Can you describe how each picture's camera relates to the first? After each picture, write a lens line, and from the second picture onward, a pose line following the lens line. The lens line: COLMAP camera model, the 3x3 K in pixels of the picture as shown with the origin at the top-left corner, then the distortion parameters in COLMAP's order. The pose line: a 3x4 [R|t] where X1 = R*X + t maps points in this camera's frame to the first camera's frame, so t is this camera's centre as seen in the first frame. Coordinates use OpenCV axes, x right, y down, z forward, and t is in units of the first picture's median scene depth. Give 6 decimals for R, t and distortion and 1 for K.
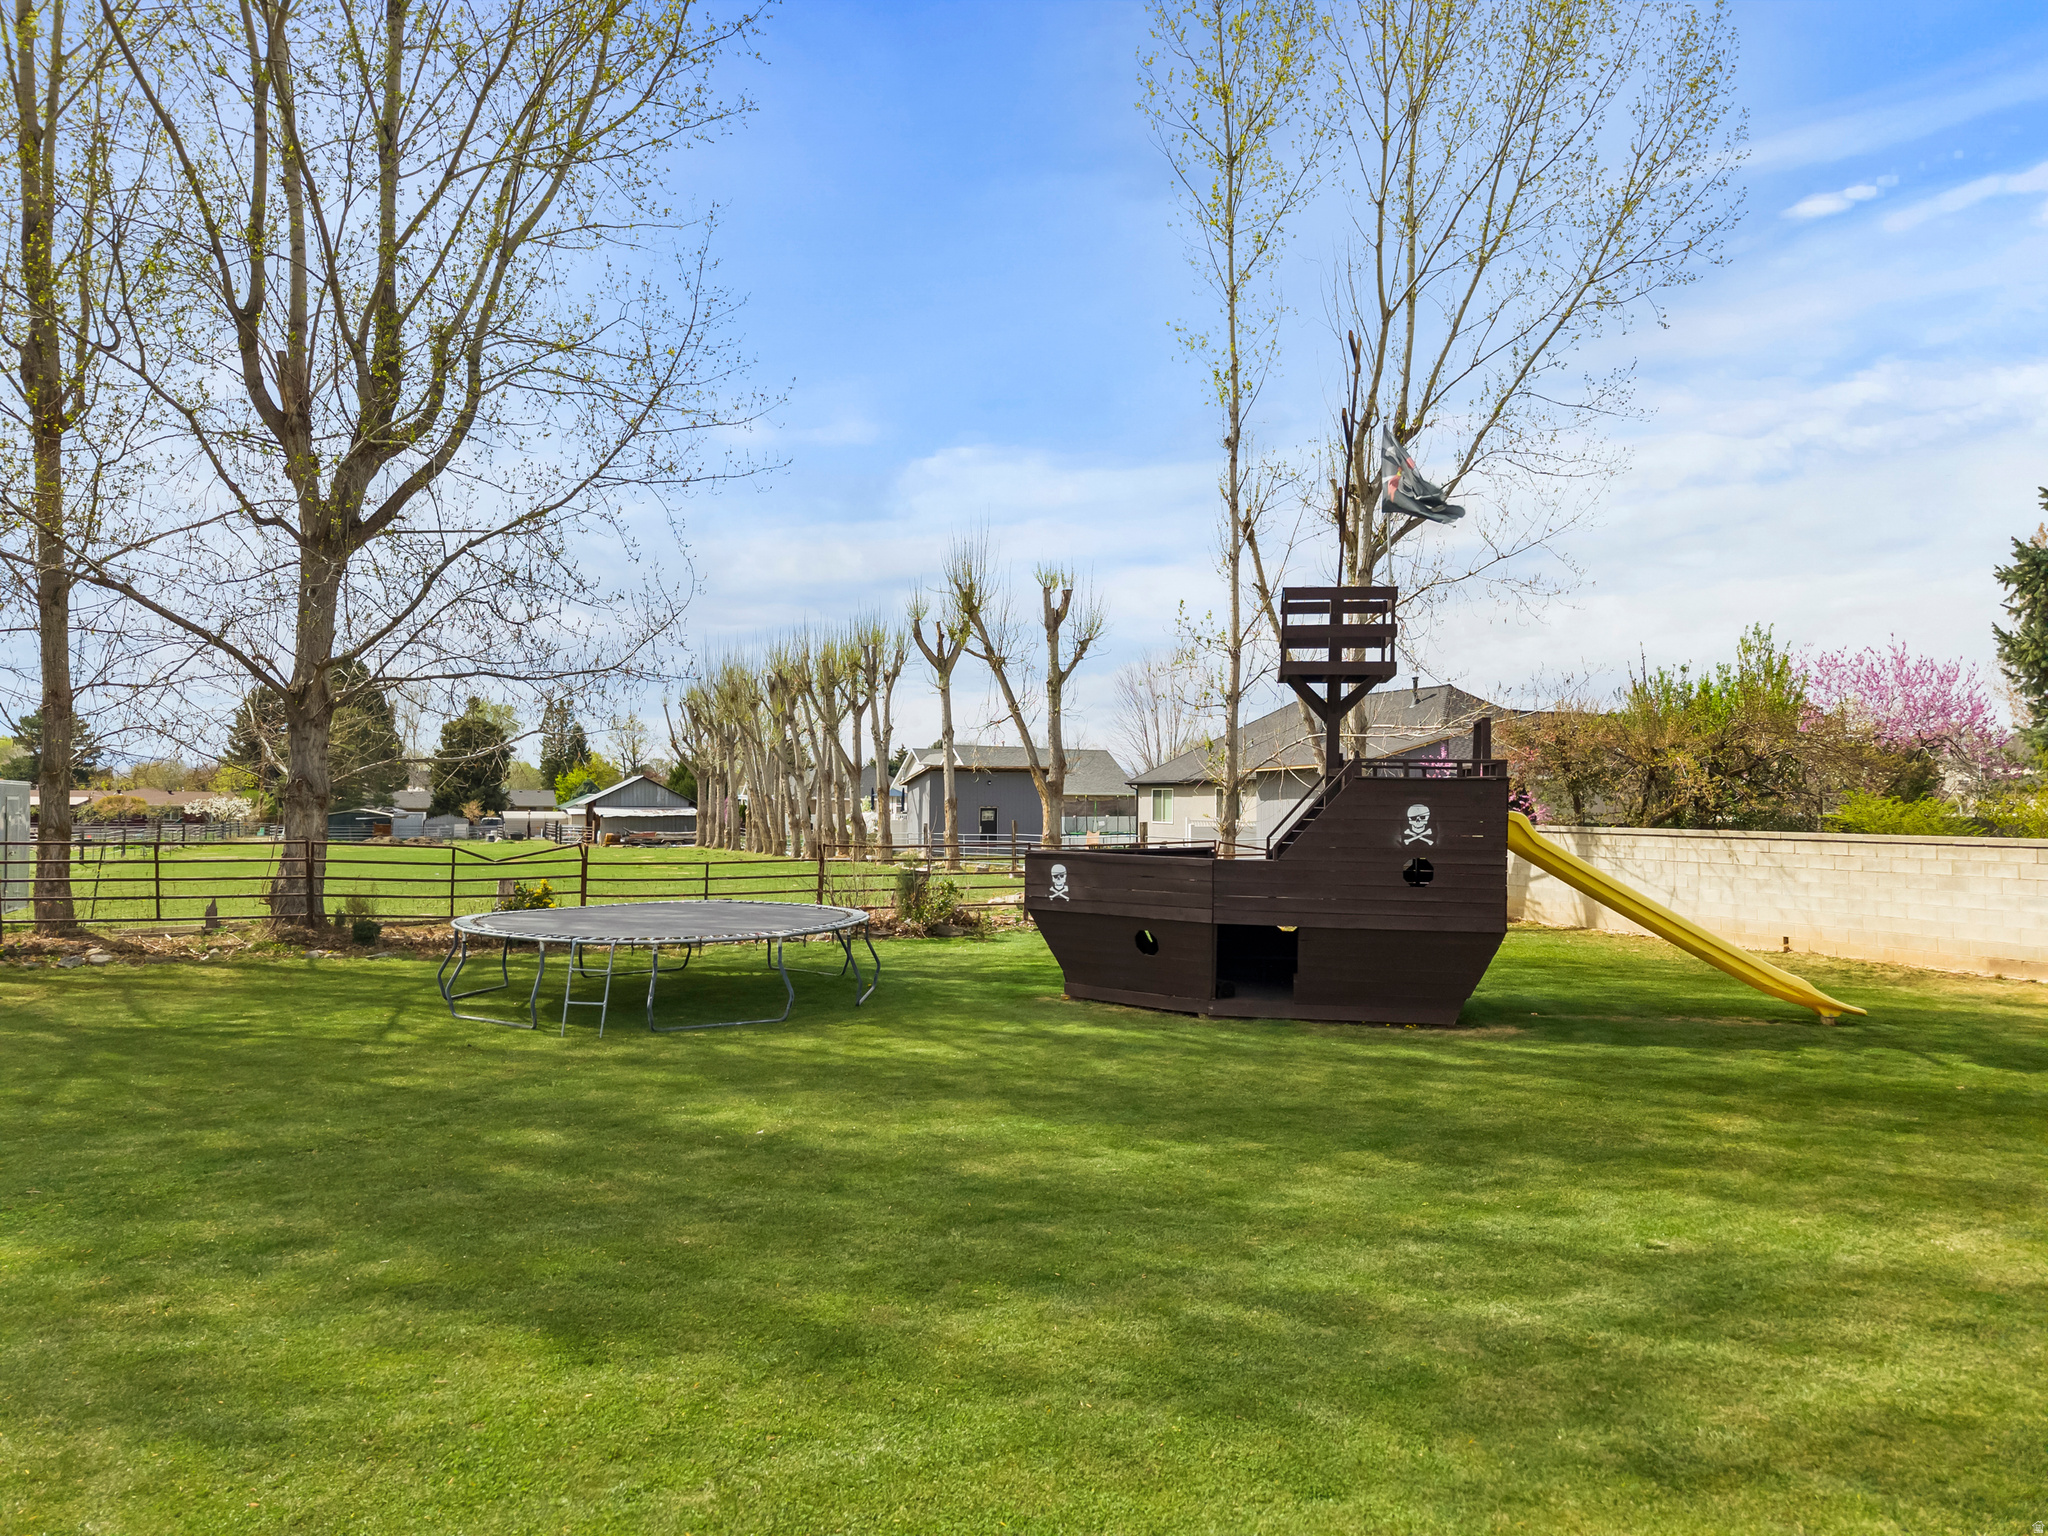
lens RADIAL K [[1368.1, 0, 1030.7], [0, 1368.1, 782.8], [0, 0, 1]] dist [0.037475, -0.056718]
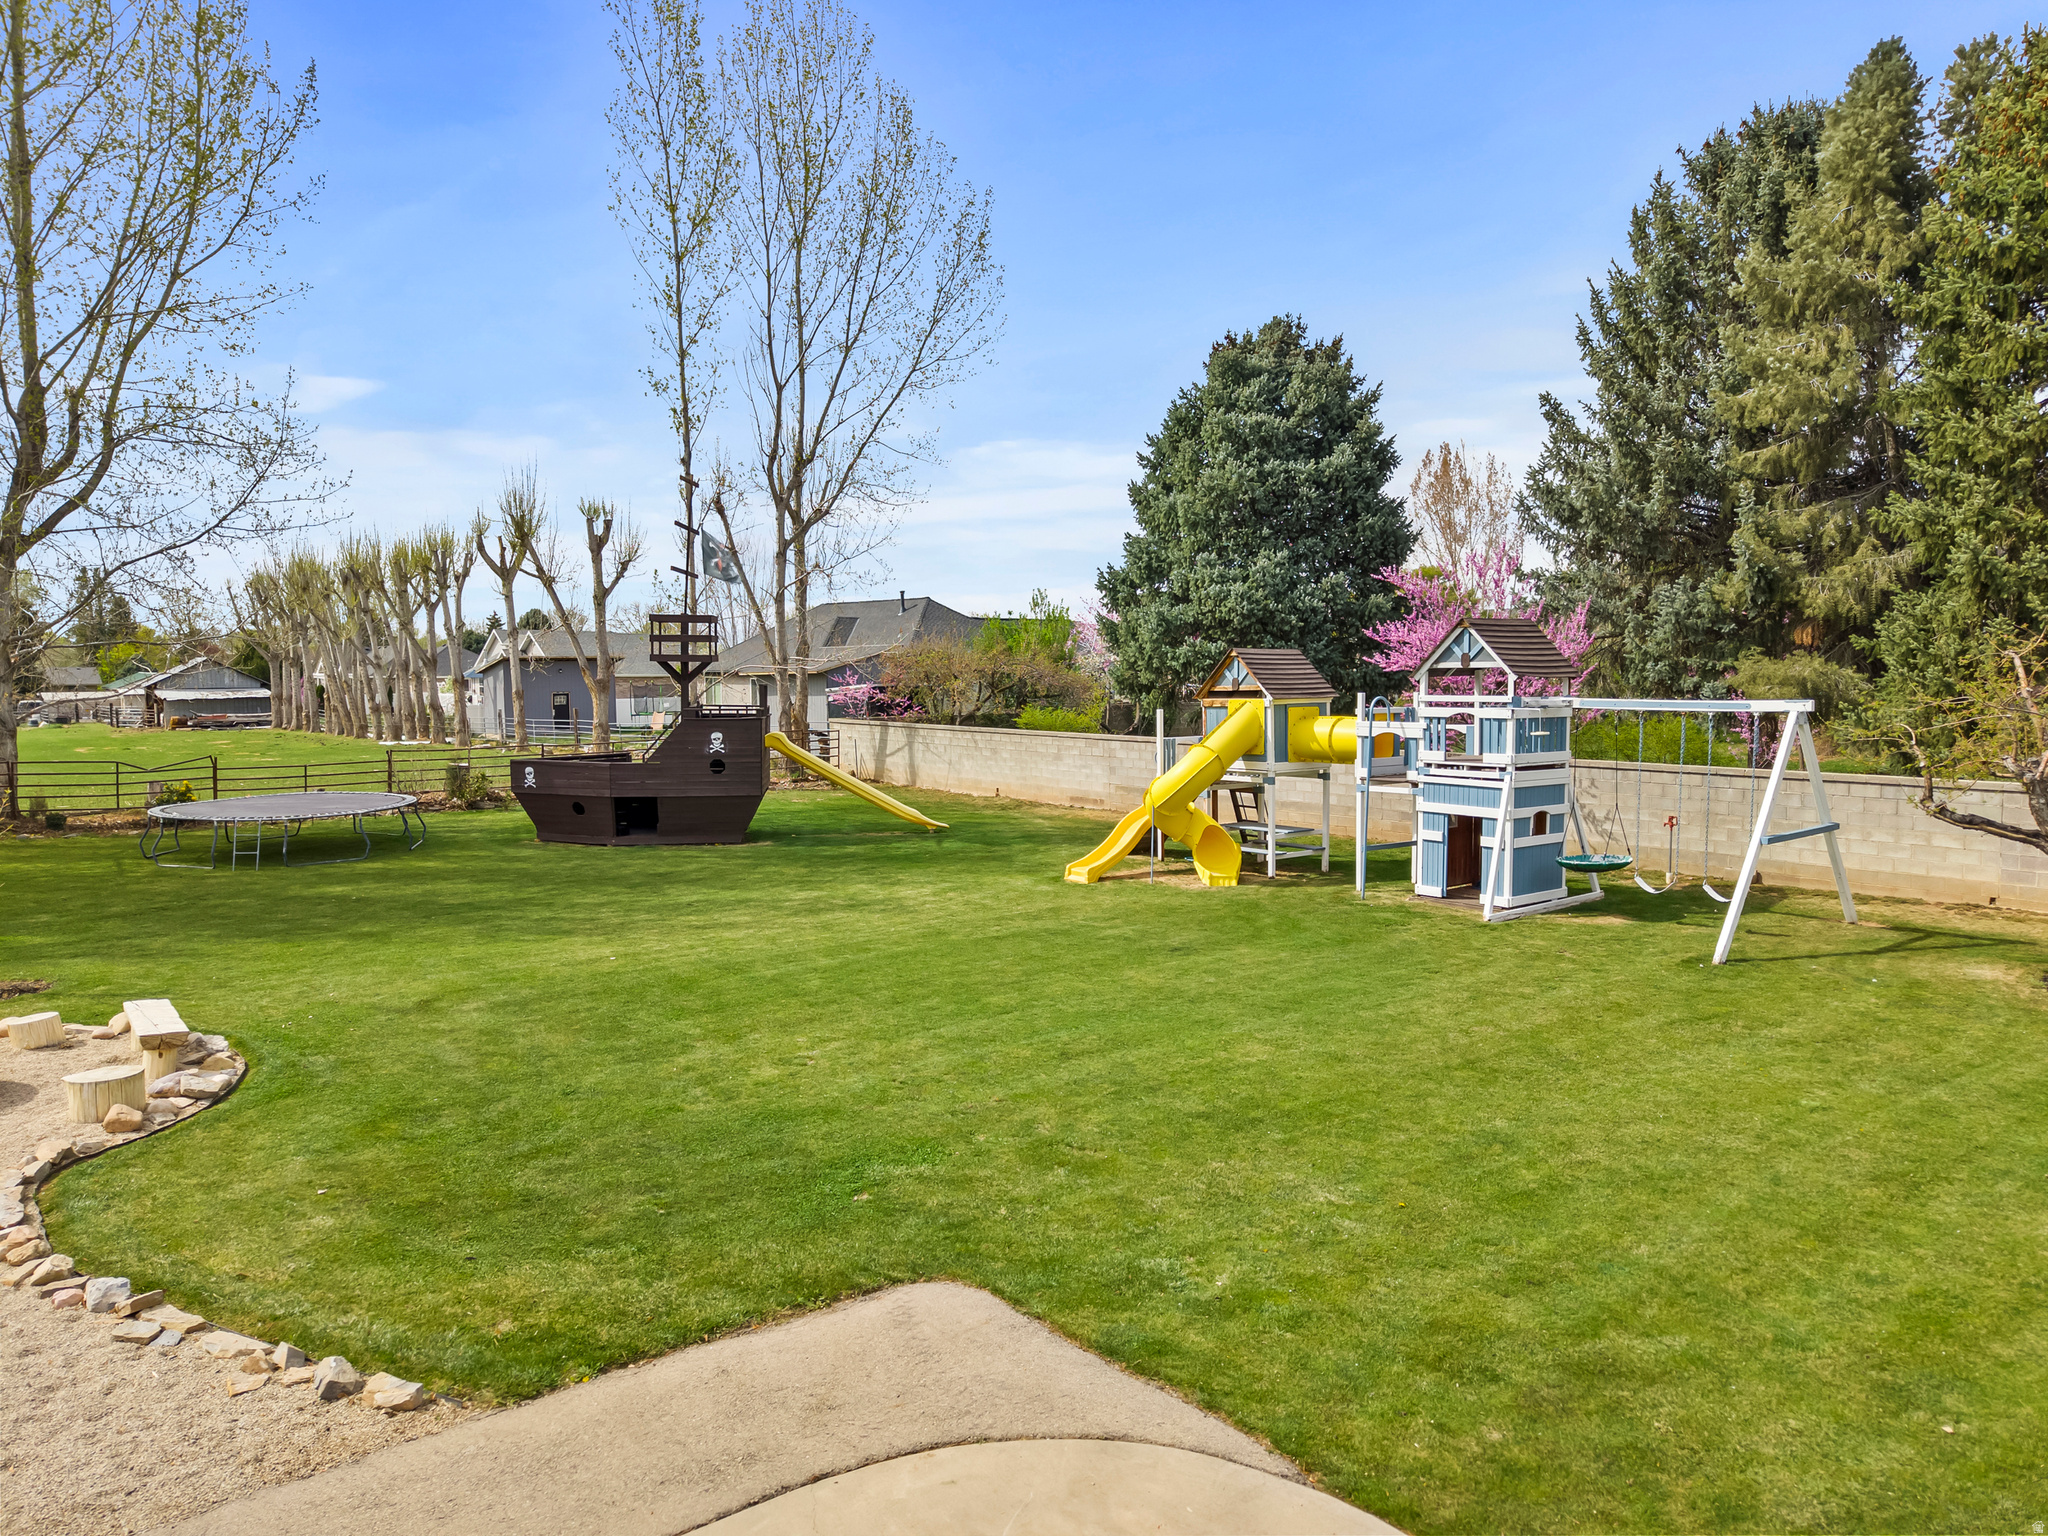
lens RADIAL K [[1368.1, 0, 1030.7], [0, 1368.1, 782.8], [0, 0, 1]] dist [0.037475, -0.056718]
pose [[0.963491, -0.035315, 0.265401, 0.053646], [0.007711, 0.994512, 0.104341, -0.031394], [-0.267629, -0.098485, 0.958476, -0.276200]]
